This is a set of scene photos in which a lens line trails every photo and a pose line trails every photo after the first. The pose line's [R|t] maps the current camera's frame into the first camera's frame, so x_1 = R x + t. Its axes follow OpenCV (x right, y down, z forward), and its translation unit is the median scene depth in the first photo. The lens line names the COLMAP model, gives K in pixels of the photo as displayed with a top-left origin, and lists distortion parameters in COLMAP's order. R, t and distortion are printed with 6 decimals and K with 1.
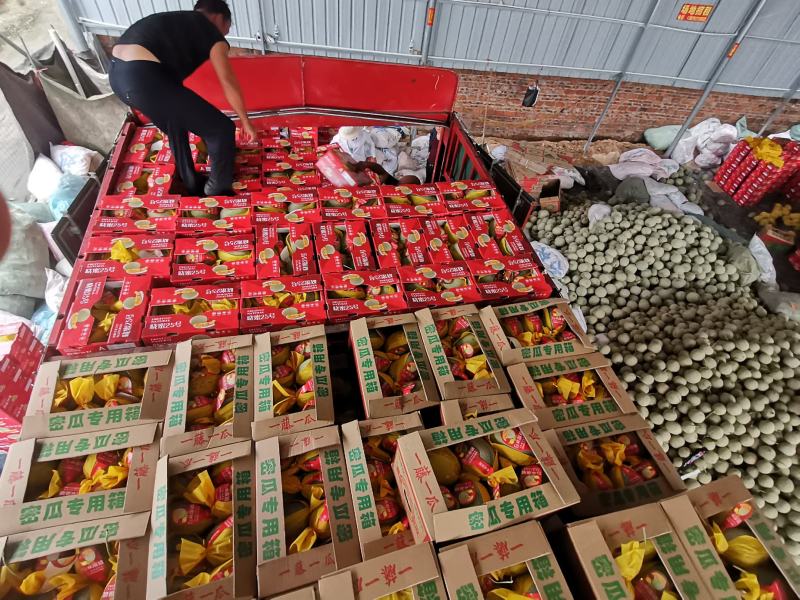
lens RADIAL K [[413.6, 0, 396.0], [0, 413.6, 303.7], [0, 0, 1]] dist [0.062658, -0.045465]
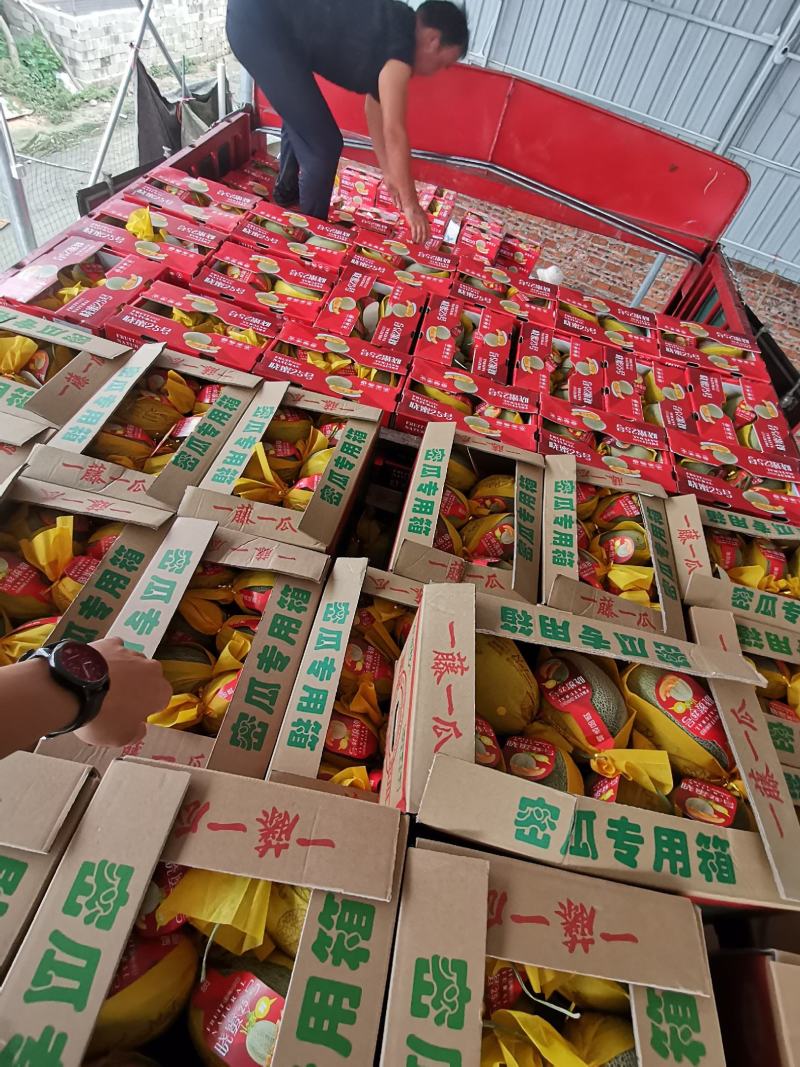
lens RADIAL K [[551.6, 0, 400.0], [0, 551.6, 533.5], [0, 0, 1]] dist [0.062658, -0.045465]
pose [[0.912049, 0.358214, -0.199623, 0.049052], [-0.369642, 0.928915, -0.021947, 0.187843], [0.177571, 0.093805, 0.979627, 0.258939]]
